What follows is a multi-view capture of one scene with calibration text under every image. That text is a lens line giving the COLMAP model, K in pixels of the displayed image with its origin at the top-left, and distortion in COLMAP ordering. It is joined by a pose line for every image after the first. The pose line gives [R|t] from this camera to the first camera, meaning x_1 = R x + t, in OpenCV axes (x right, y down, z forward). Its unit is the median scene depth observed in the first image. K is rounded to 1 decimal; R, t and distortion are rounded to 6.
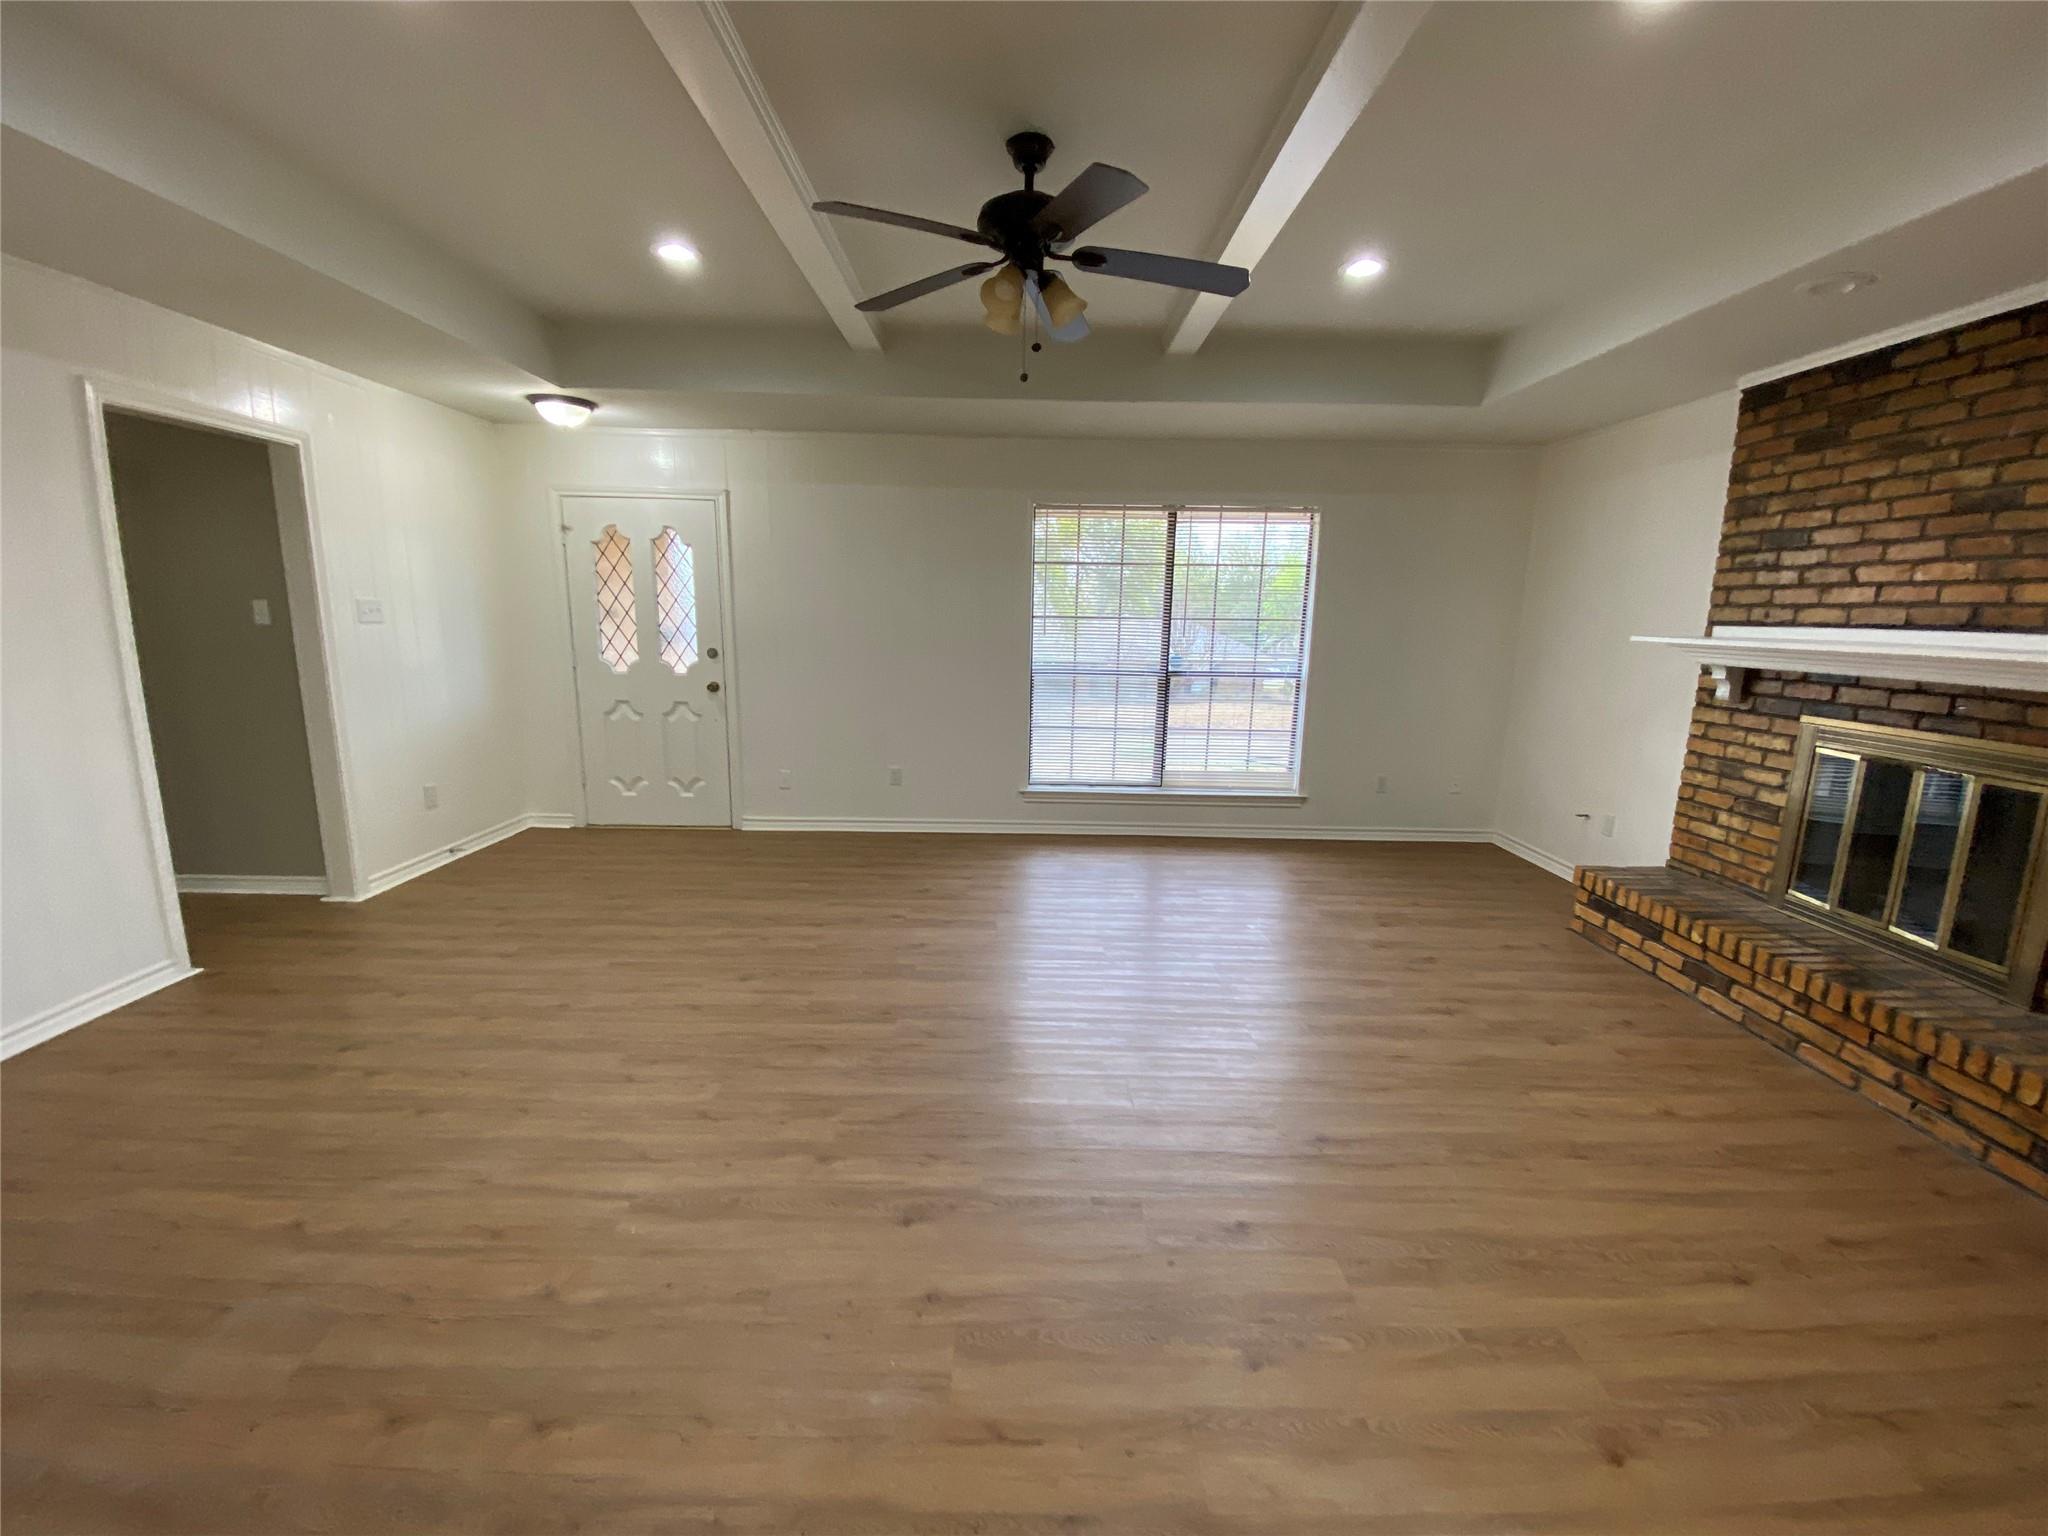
lens RADIAL K [[839.5, 0, 1024.0], [0, 839.5, 768.0], [0, 0, 1]] dist [0.066498, -0.039866]
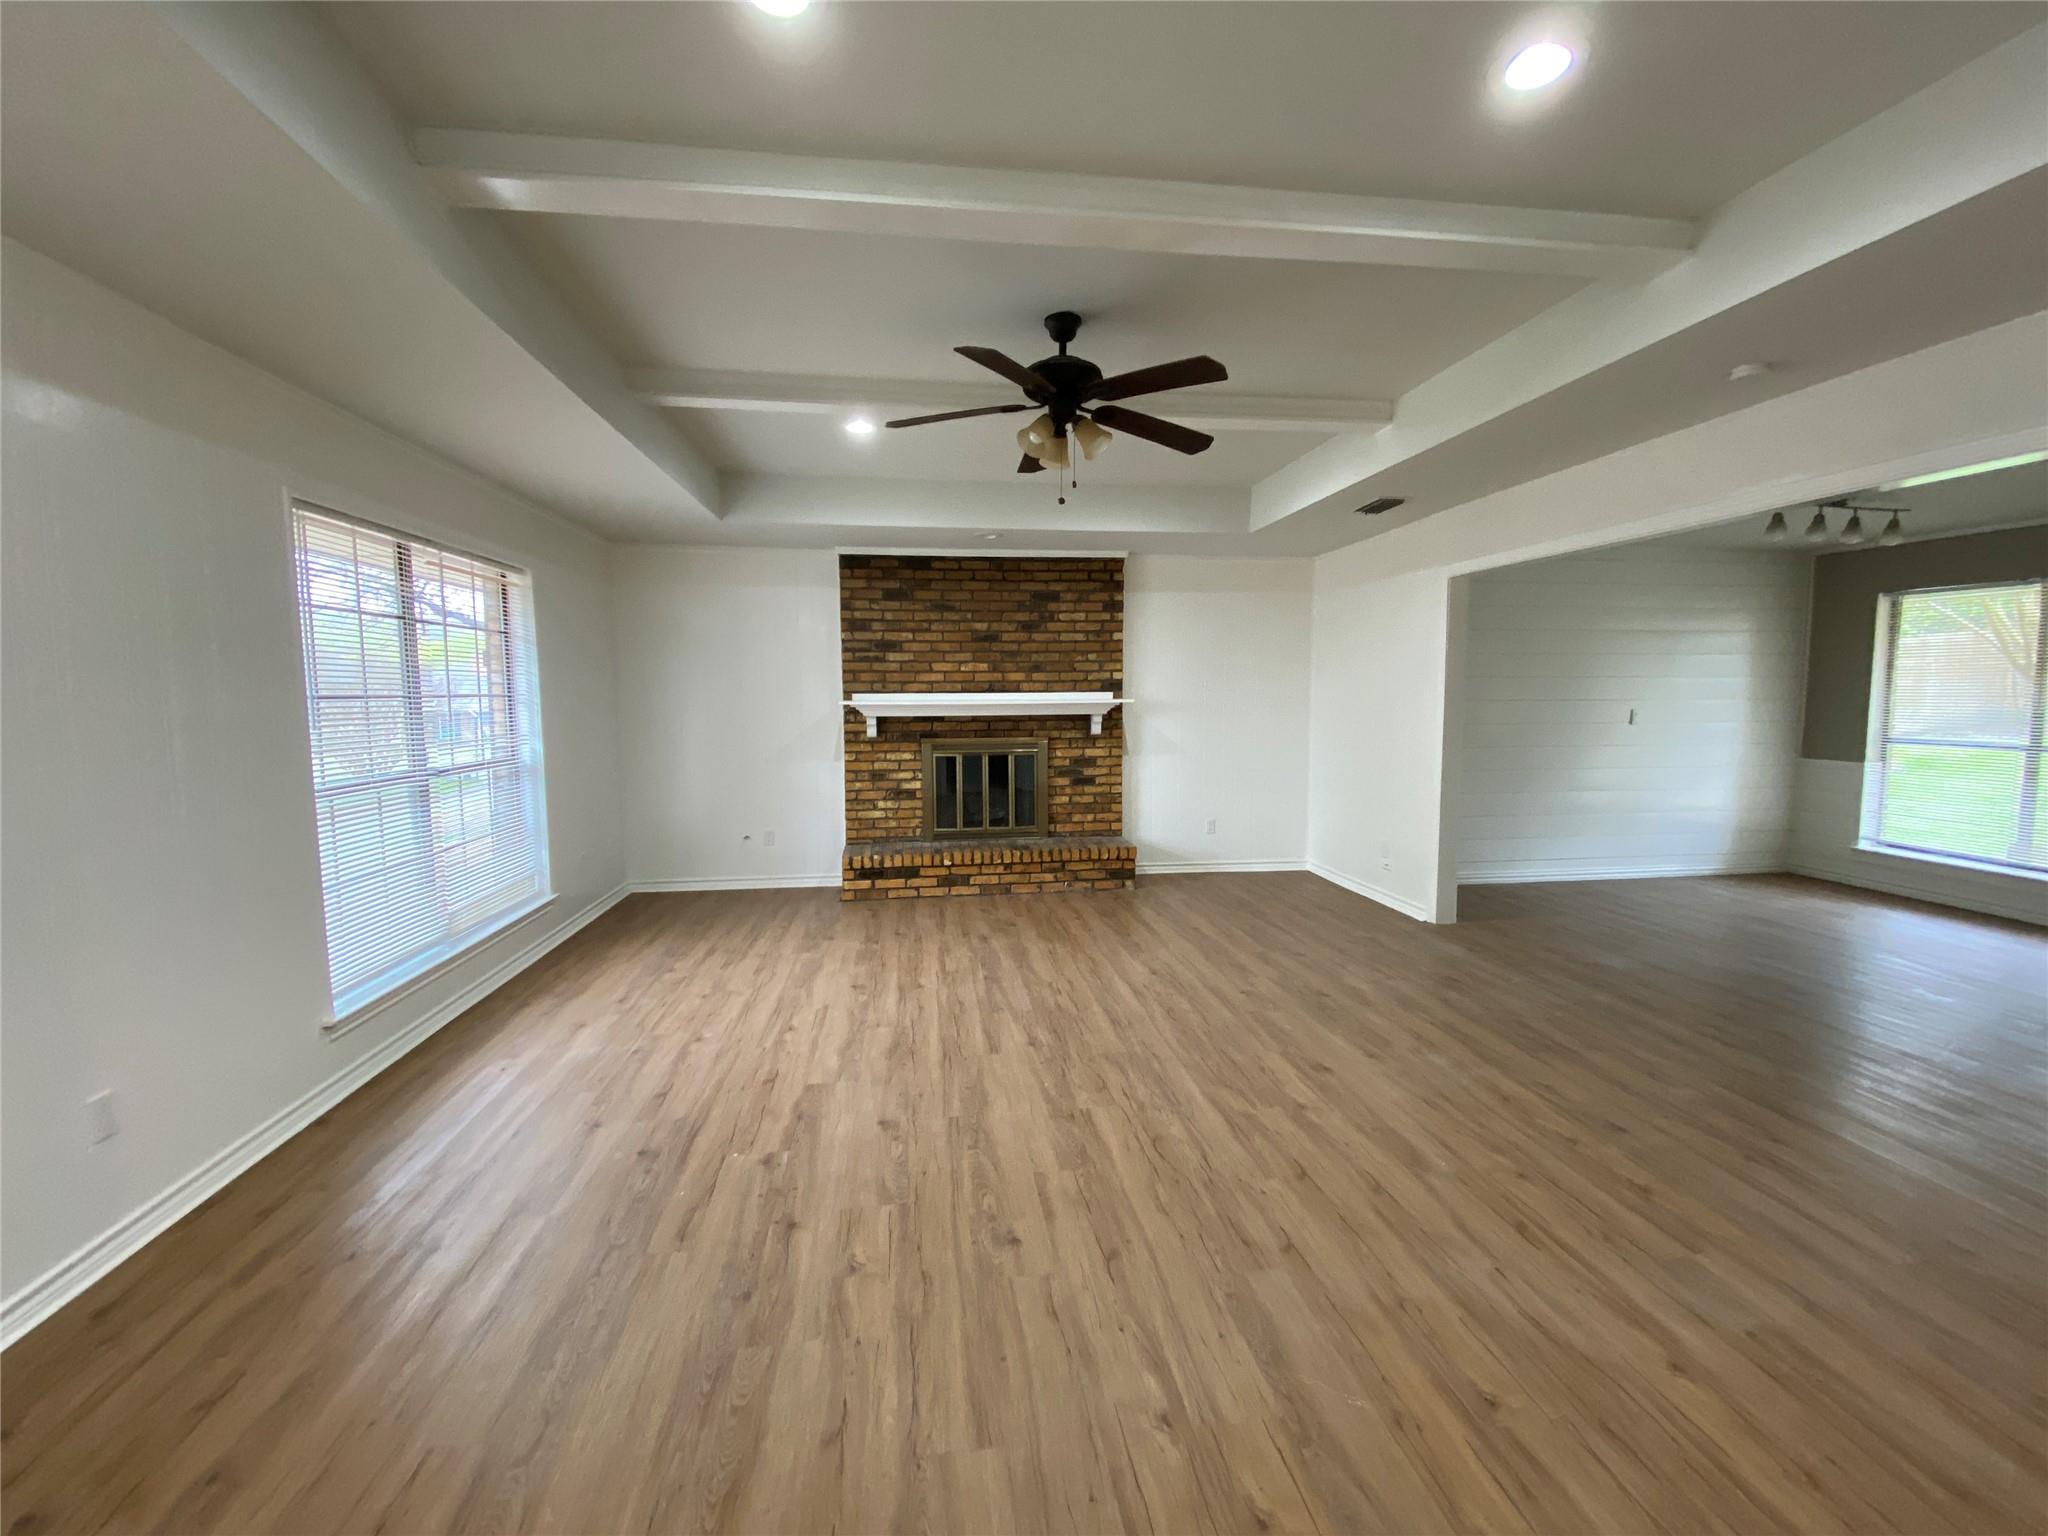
lens RADIAL K [[839.5, 0, 1024.0], [0, 839.5, 768.0], [0, 0, 1]] dist [0.066498, -0.039866]
pose [[-0.143201, -0.107096, 0.983882, -0.958092], [0.179631, 0.974803, 0.132253, -0.201480], [-0.973255, 0.195675, -0.120355, 1.006132]]
